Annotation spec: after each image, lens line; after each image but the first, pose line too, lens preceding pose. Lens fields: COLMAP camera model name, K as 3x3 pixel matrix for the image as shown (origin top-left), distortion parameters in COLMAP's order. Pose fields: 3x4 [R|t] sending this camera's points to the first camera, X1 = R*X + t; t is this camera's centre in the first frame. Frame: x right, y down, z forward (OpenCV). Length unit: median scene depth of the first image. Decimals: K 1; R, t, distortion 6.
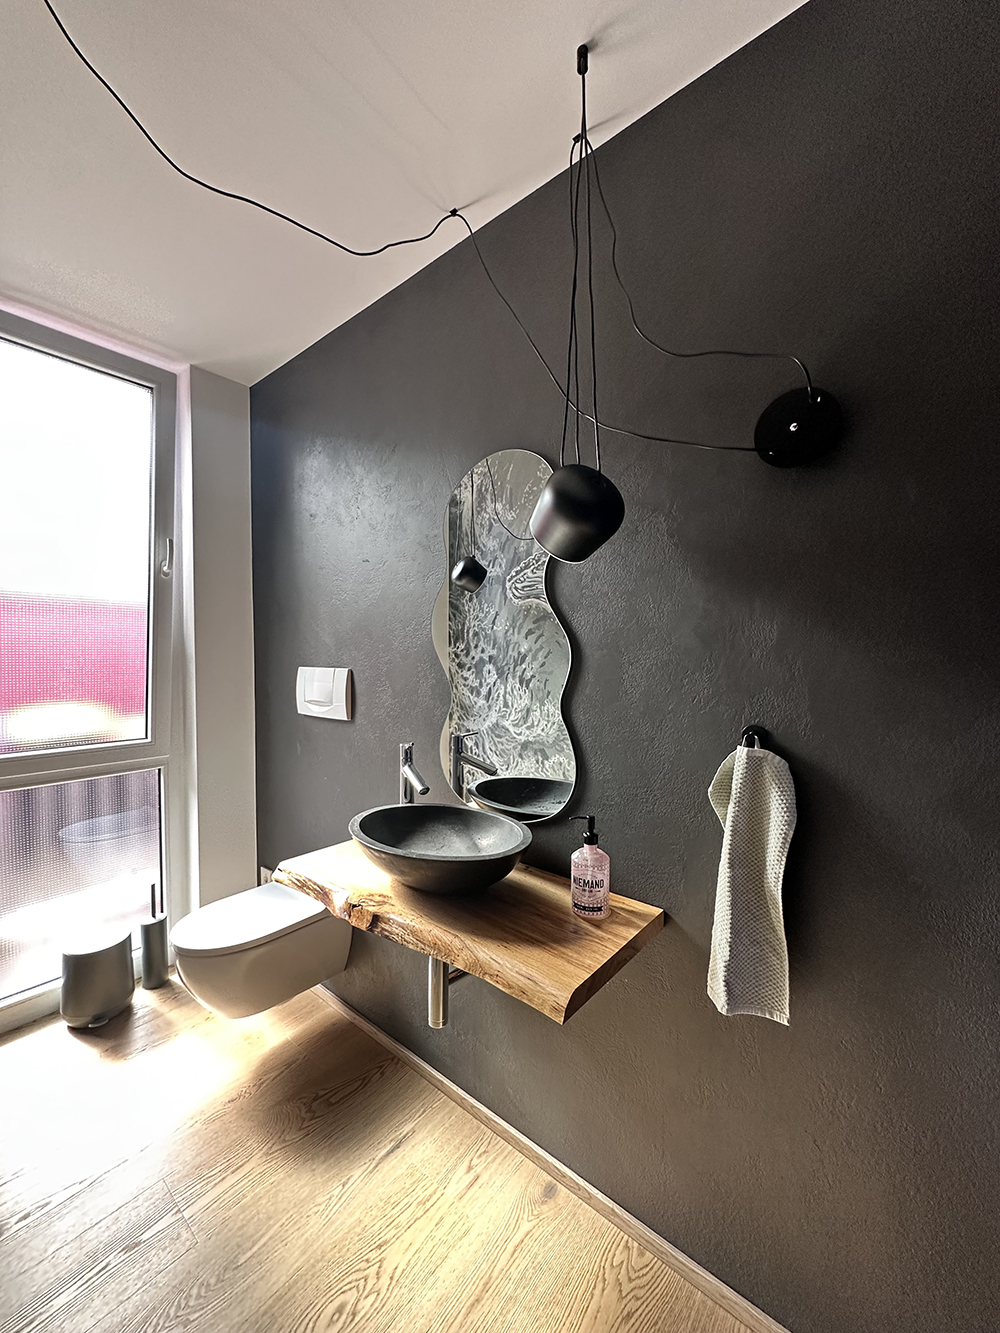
lens RADIAL K [[538.8, 0, 477.8], [0, 538.8, 668.4], [0, 0, 1]] dist [-0.000811, -0.000125]
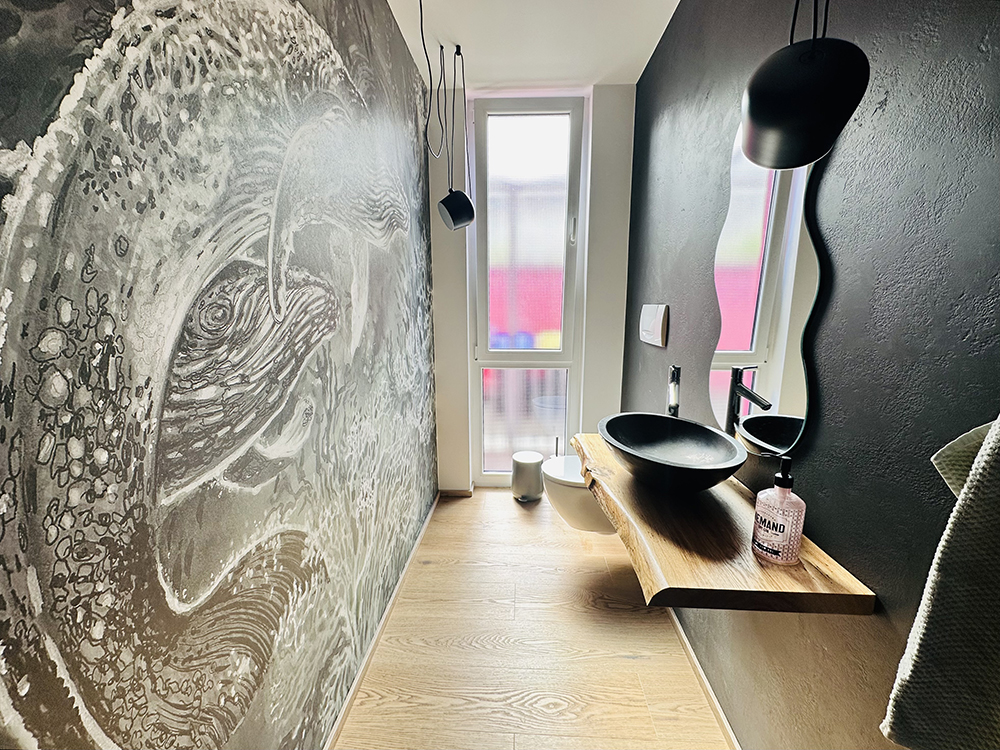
lens RADIAL K [[404.2, 0, 500.0], [0, 404.2, 375.0], [0, 0, 1]] dist [-0.000811, -0.000125]
pose [[0.619624, 0.143013, -0.771760, 0.310915], [-0.033707, 0.987202, 0.155874, 0.032352], [0.784175, -0.070569, 0.616514, 0.148553]]
